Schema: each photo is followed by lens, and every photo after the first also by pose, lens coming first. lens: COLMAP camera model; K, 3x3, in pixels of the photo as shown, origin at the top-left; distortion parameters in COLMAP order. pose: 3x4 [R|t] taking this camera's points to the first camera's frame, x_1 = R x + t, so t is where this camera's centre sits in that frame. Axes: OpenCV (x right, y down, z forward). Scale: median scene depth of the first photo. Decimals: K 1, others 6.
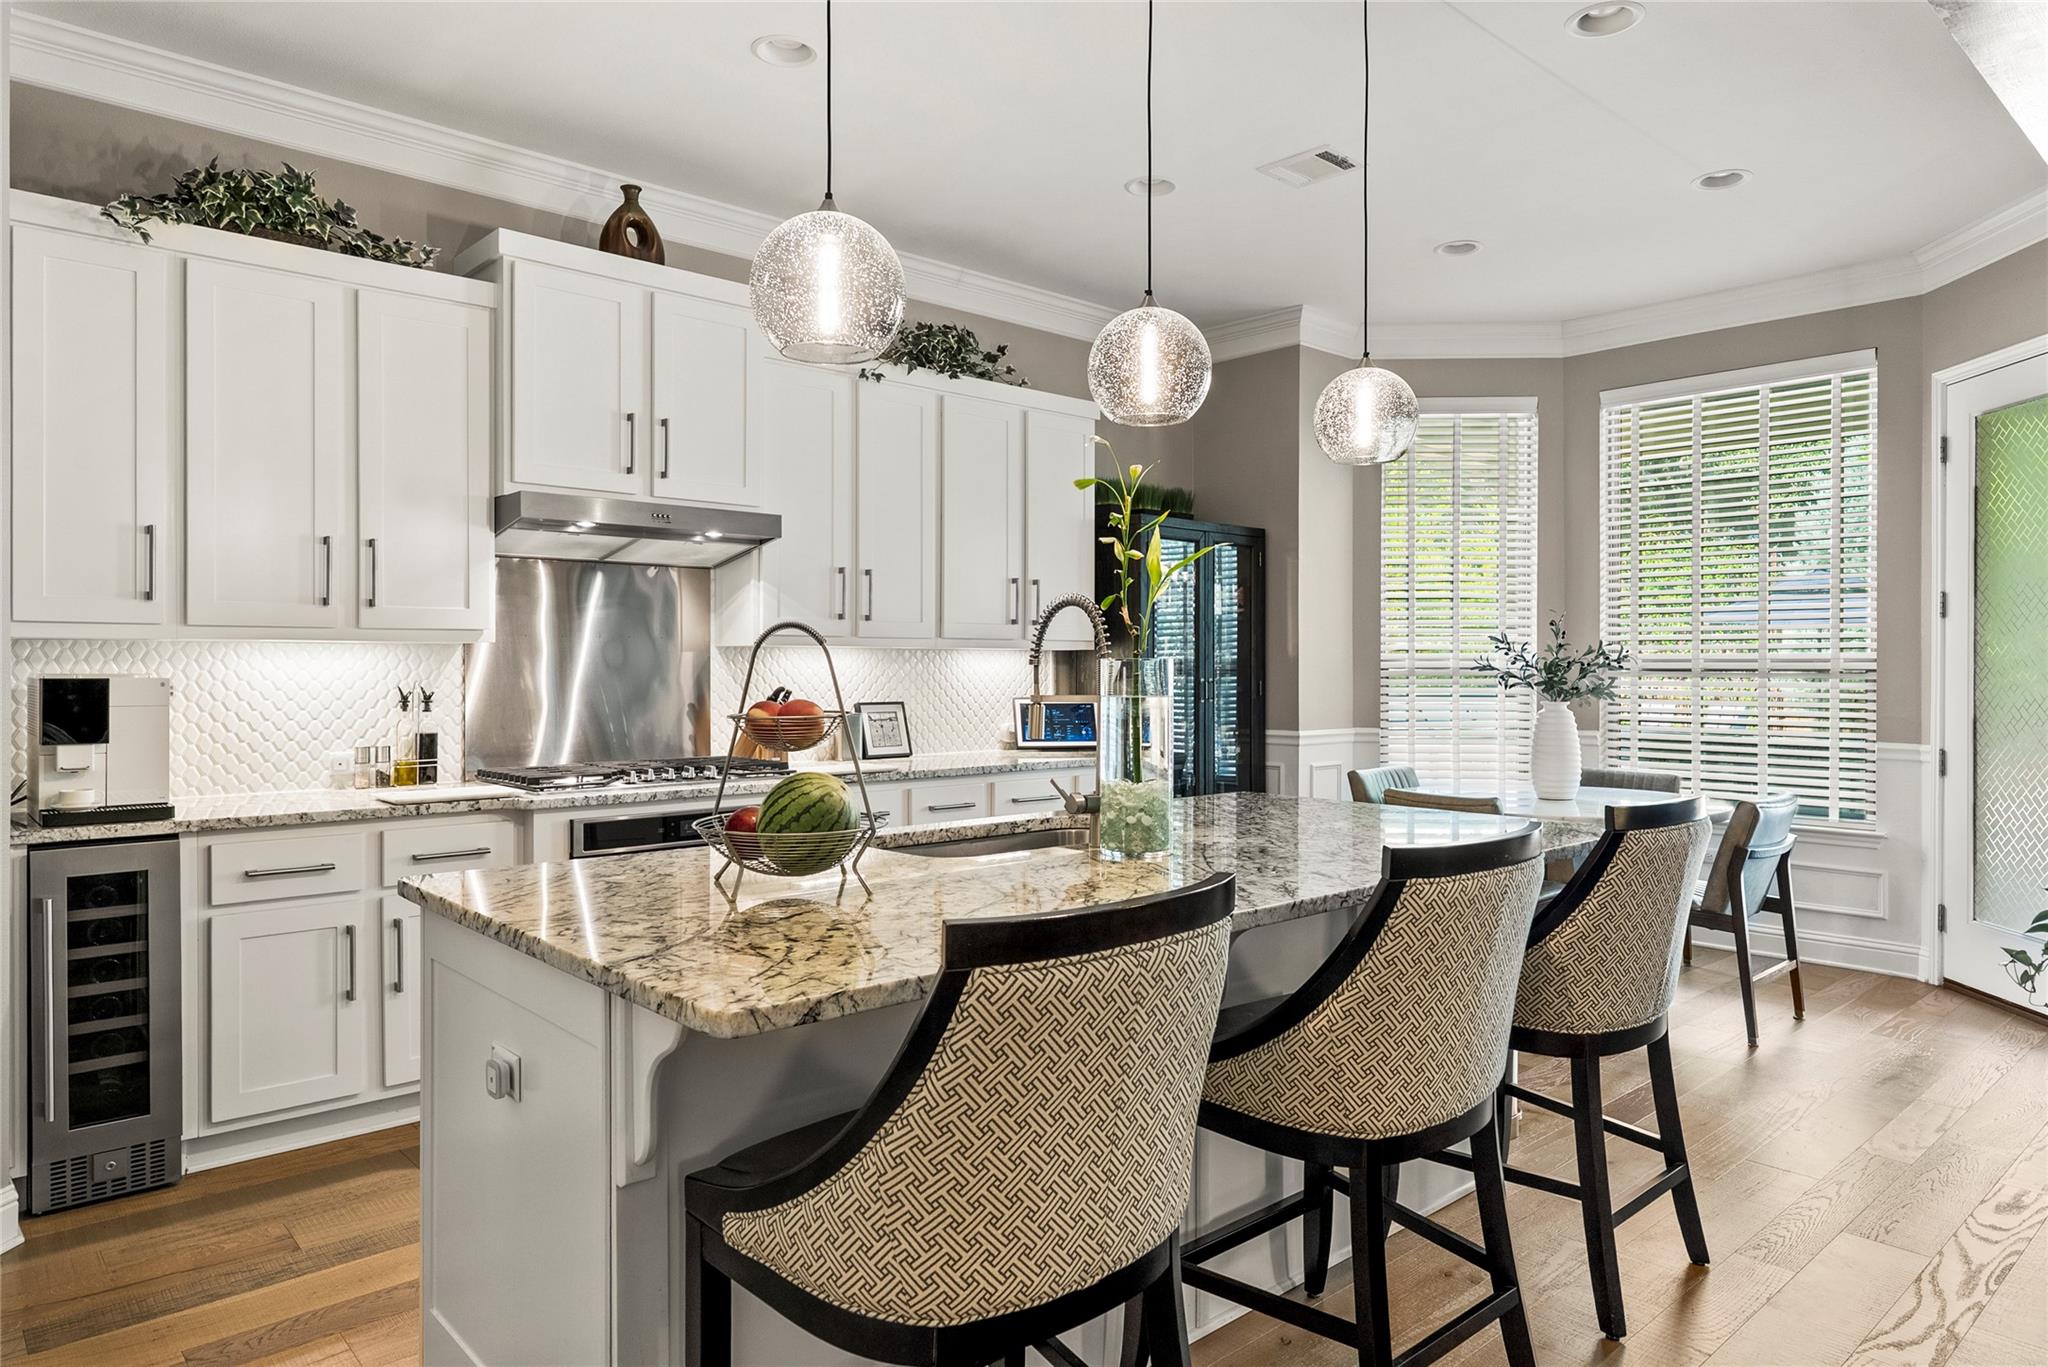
lens RADIAL K [[1260.5, 0, 1030.2], [0, 1260.5, 670.0], [0, 0, 1]] dist [-0.010352, 0.001852]
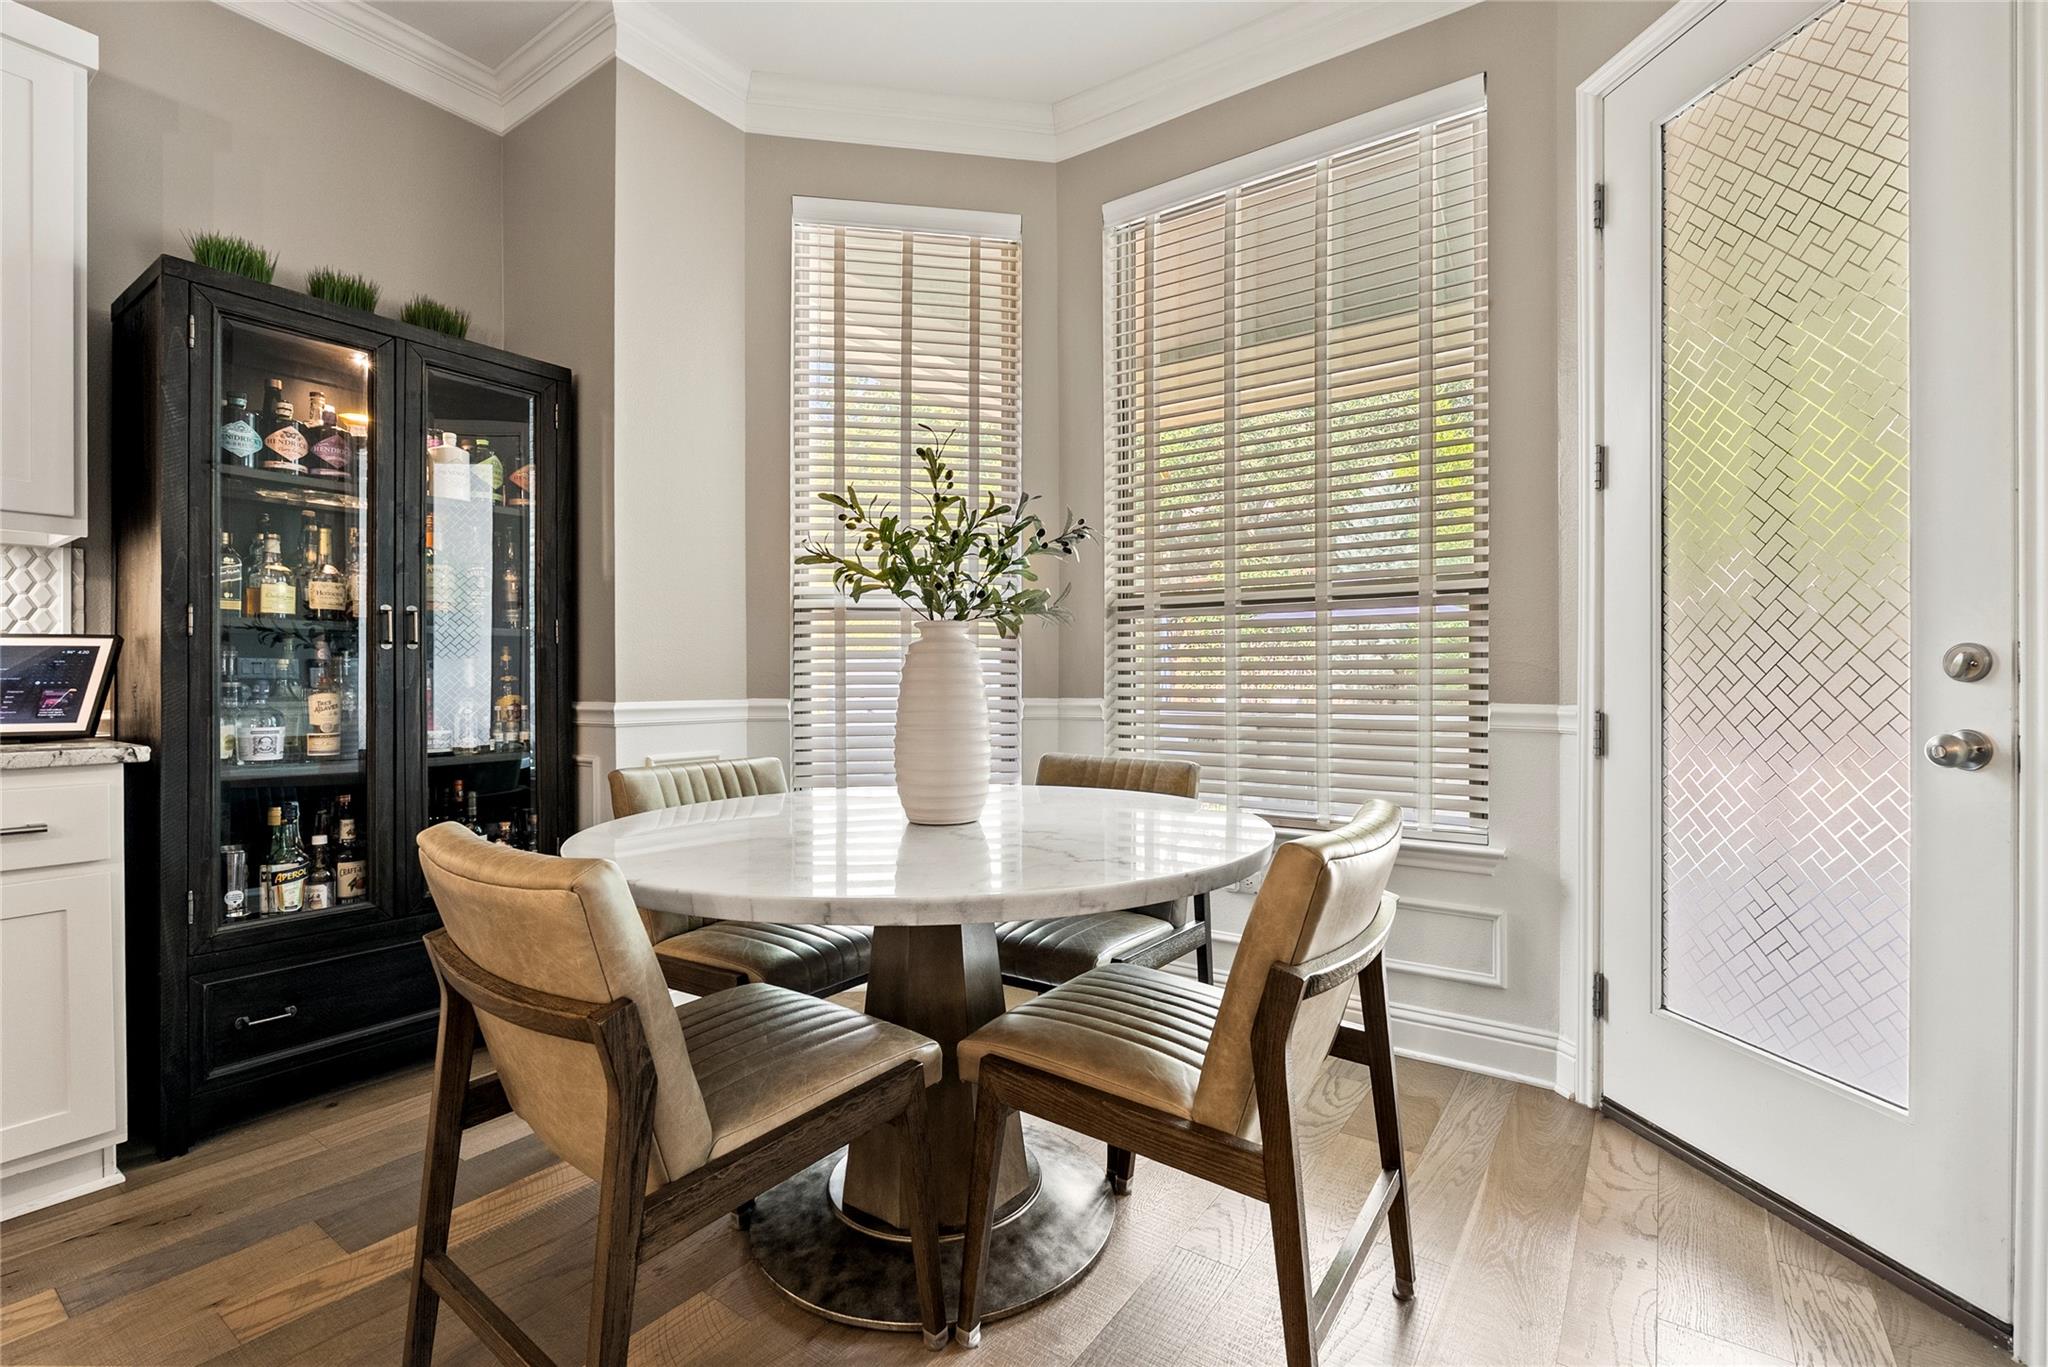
lens RADIAL K [[910.7, 0, 1020.1], [0, 910.7, 682.8], [0, 0, 1]] dist [-0.007807, -0.000138]
pose [[0.975842, -0.006923, 0.218366, 0.400219], [0.006250, 0.999973, 0.003772, 0.050565], [-0.218387, -0.002316, 0.975860, 0.700666]]
